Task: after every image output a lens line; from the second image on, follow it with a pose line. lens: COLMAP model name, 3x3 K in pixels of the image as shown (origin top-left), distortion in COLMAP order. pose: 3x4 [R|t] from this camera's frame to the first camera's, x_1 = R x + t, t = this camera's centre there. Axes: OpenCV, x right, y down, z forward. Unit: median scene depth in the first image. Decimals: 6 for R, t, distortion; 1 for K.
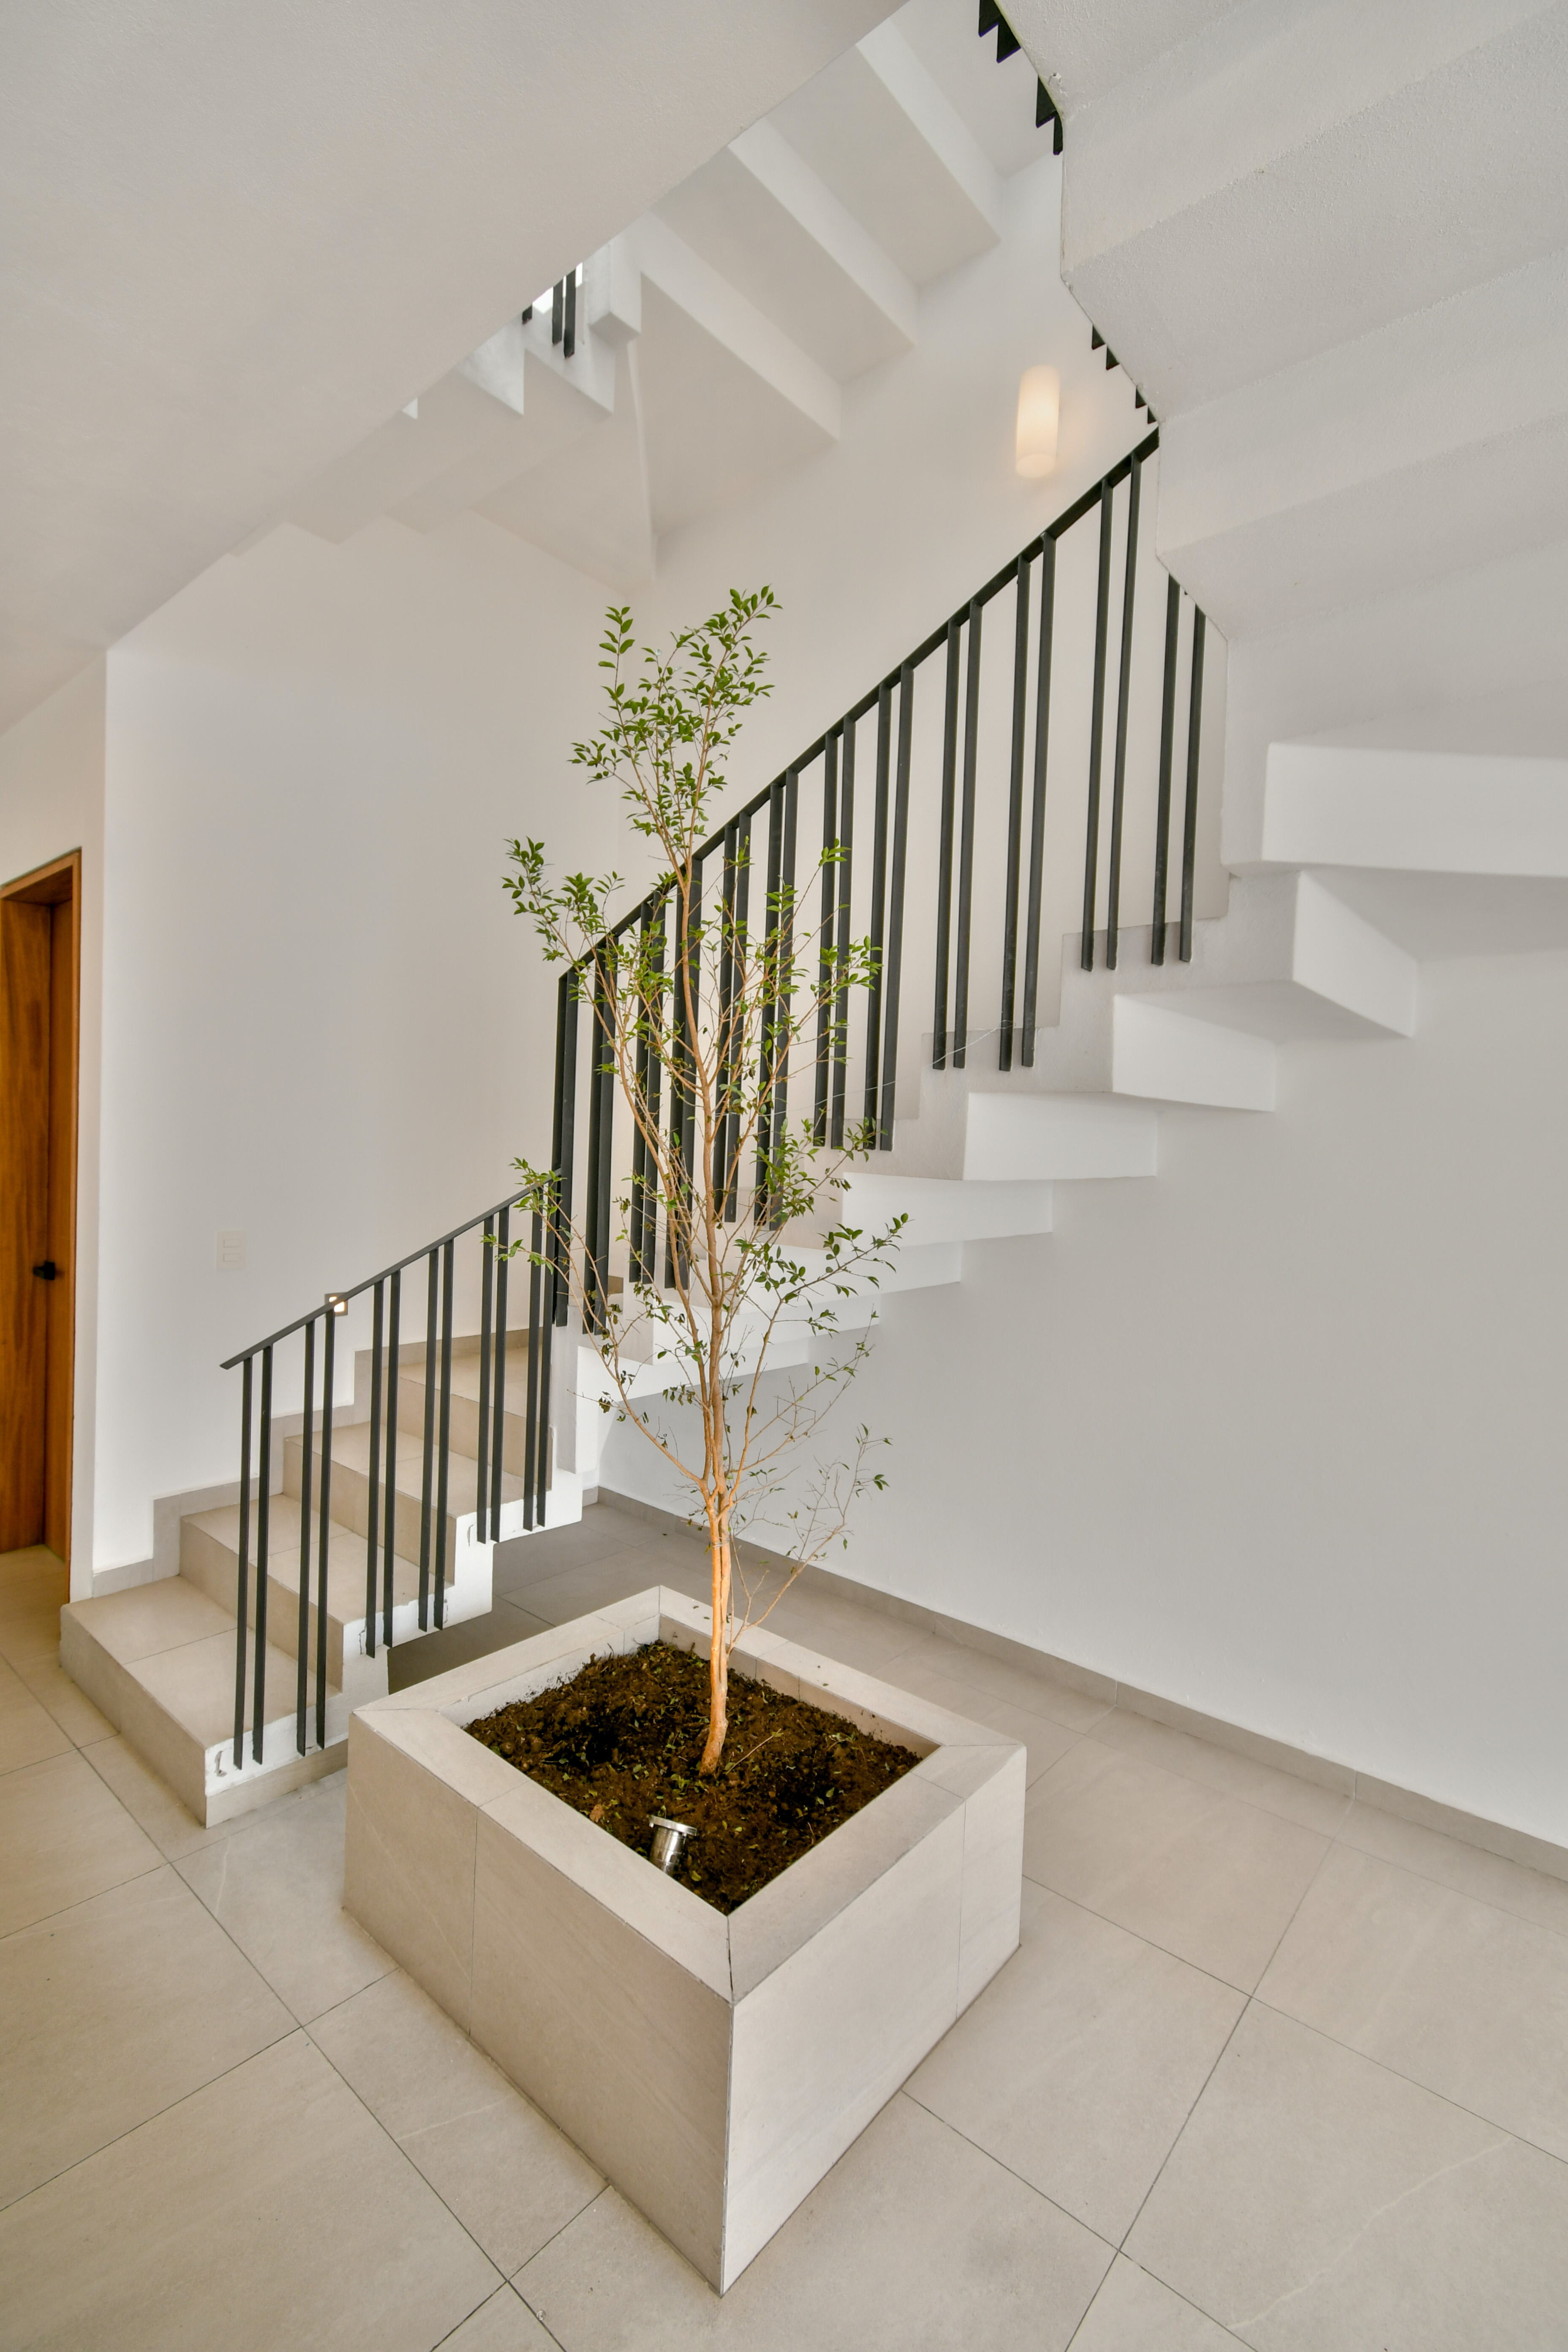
lens RADIAL K [[1037.4, 0, 783.2], [0, 1037.4, 1155.6], [0, 0, 1]] dist [0.010880, -0.000281]
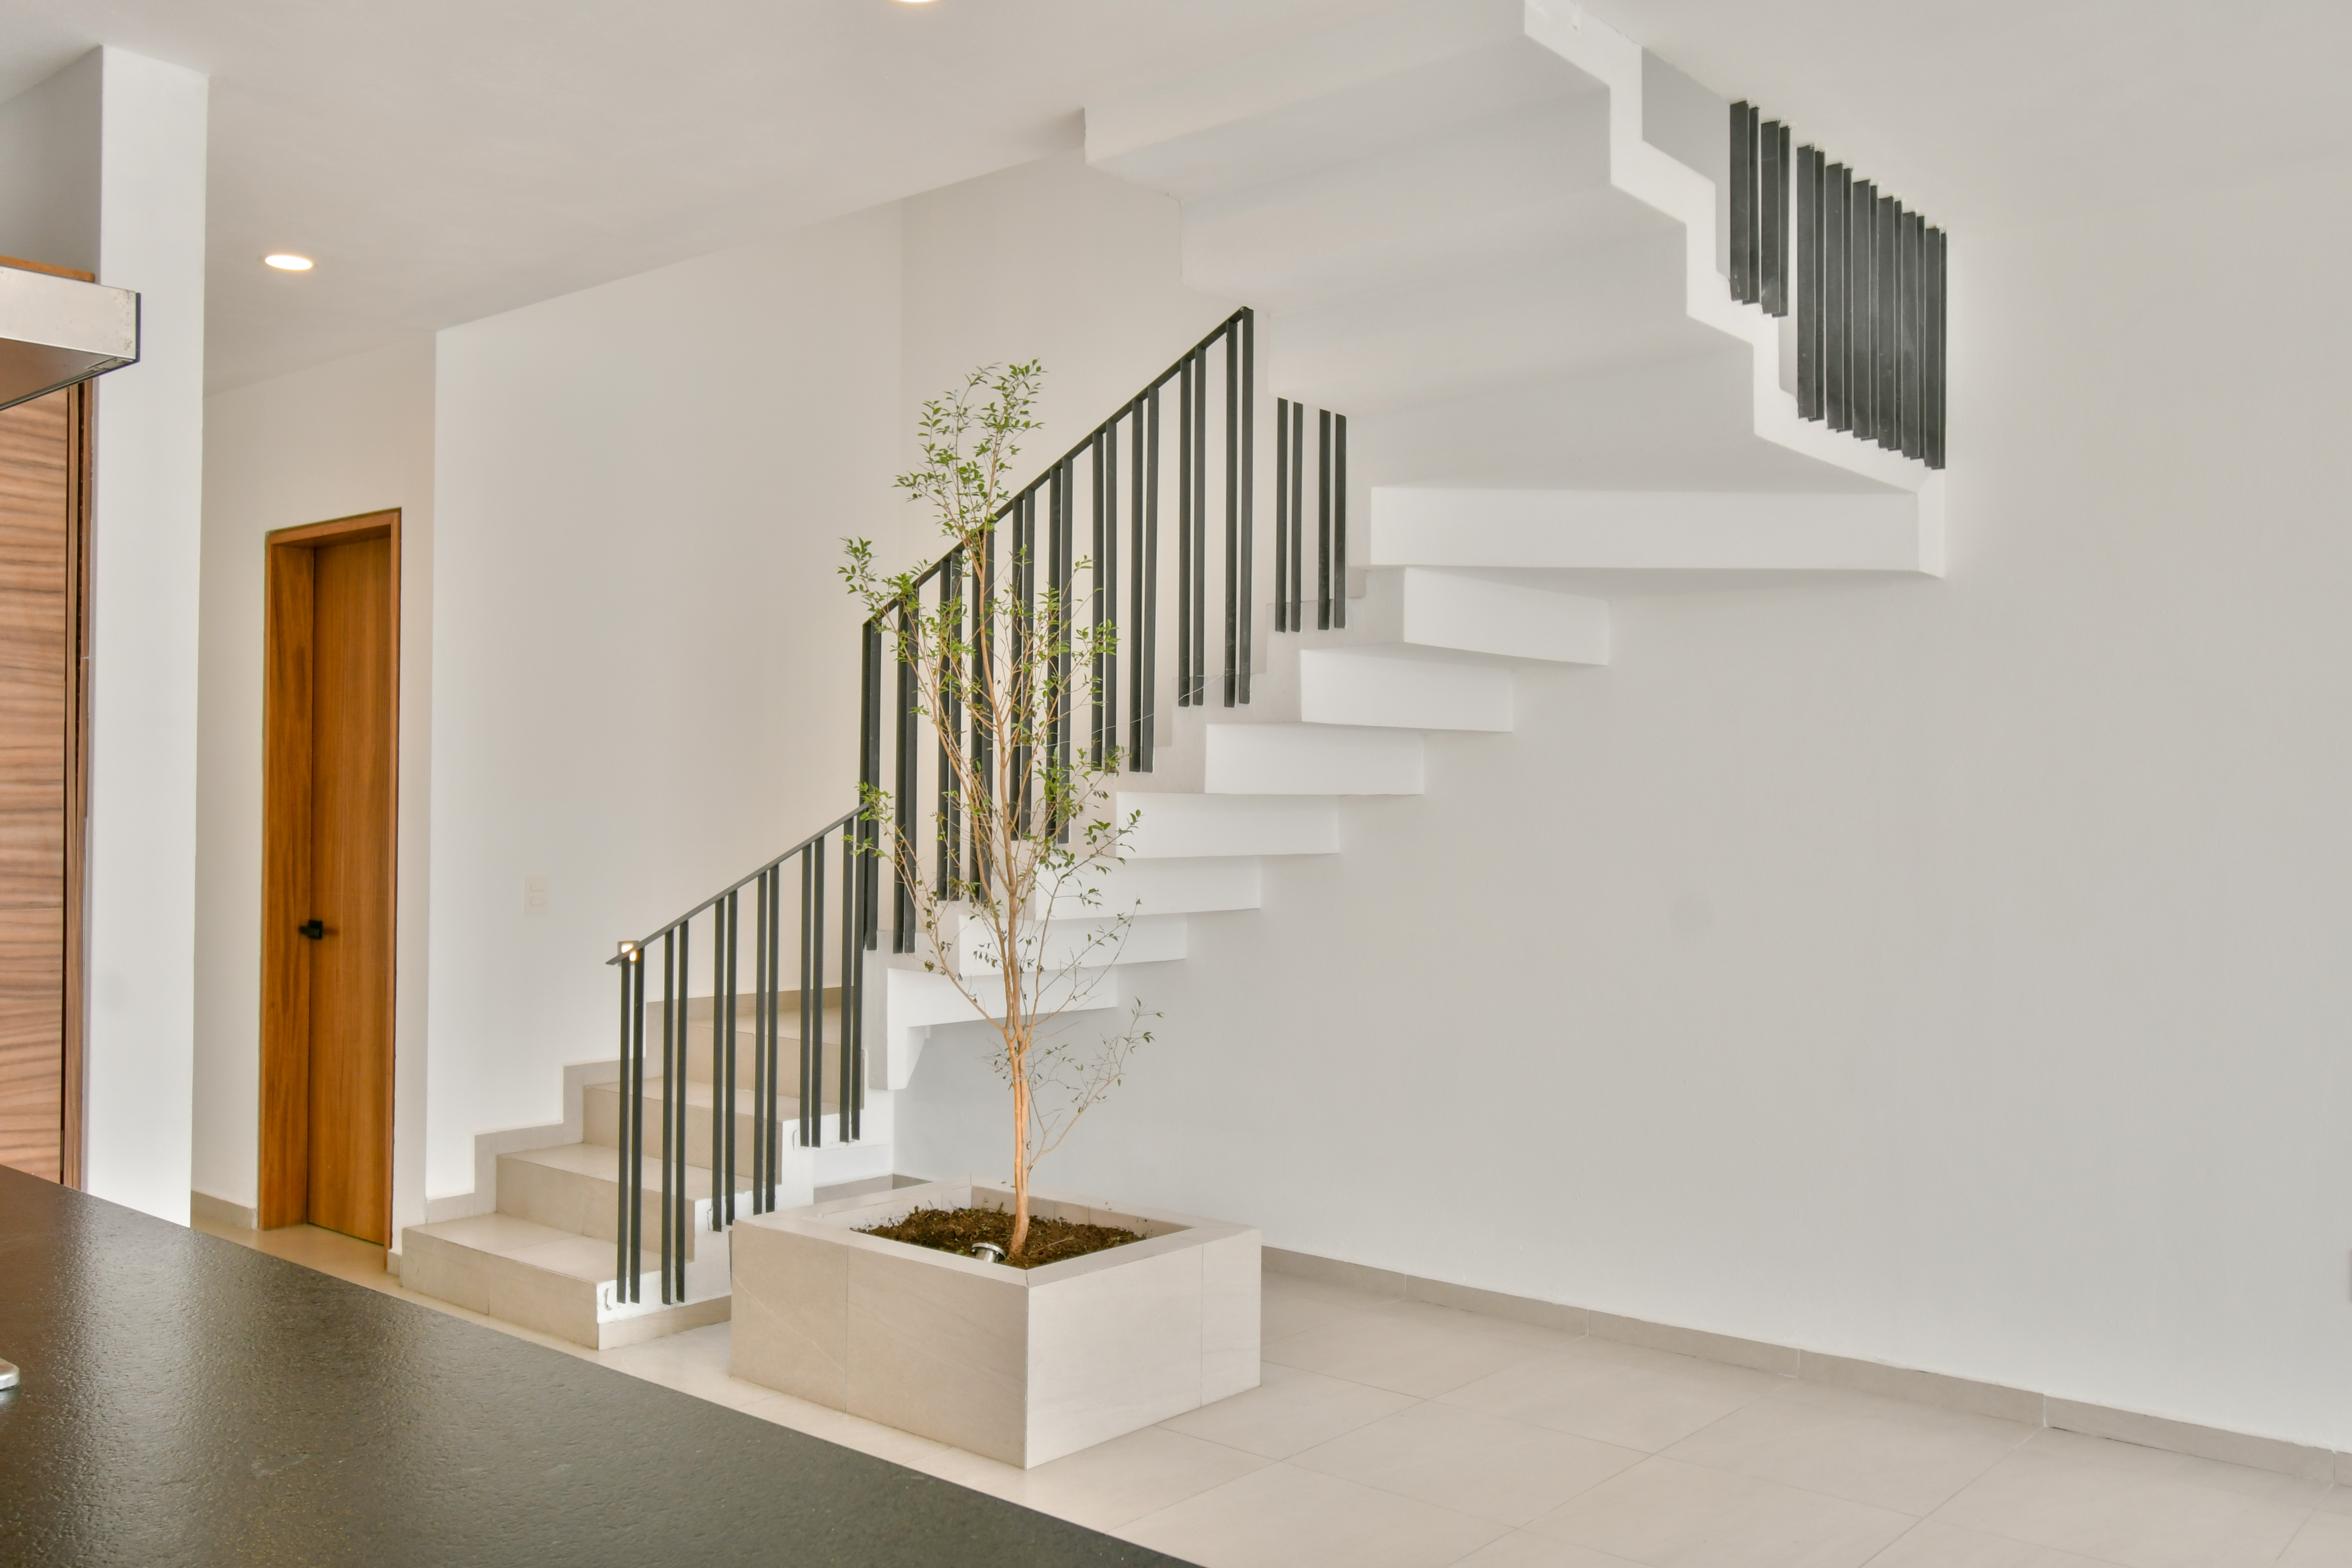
lens RADIAL K [[1999.8, 0, 1168.9], [0, 1999.8, 800.3], [0, 0, 1]] dist [0.052918, 0.003631]
pose [[0.999692, -0.024811, 0.000916, 0.116195], [0.024822, 0.999559, -0.016325, 0.065708], [-0.000510, 0.016343, 0.999866, -1.325812]]
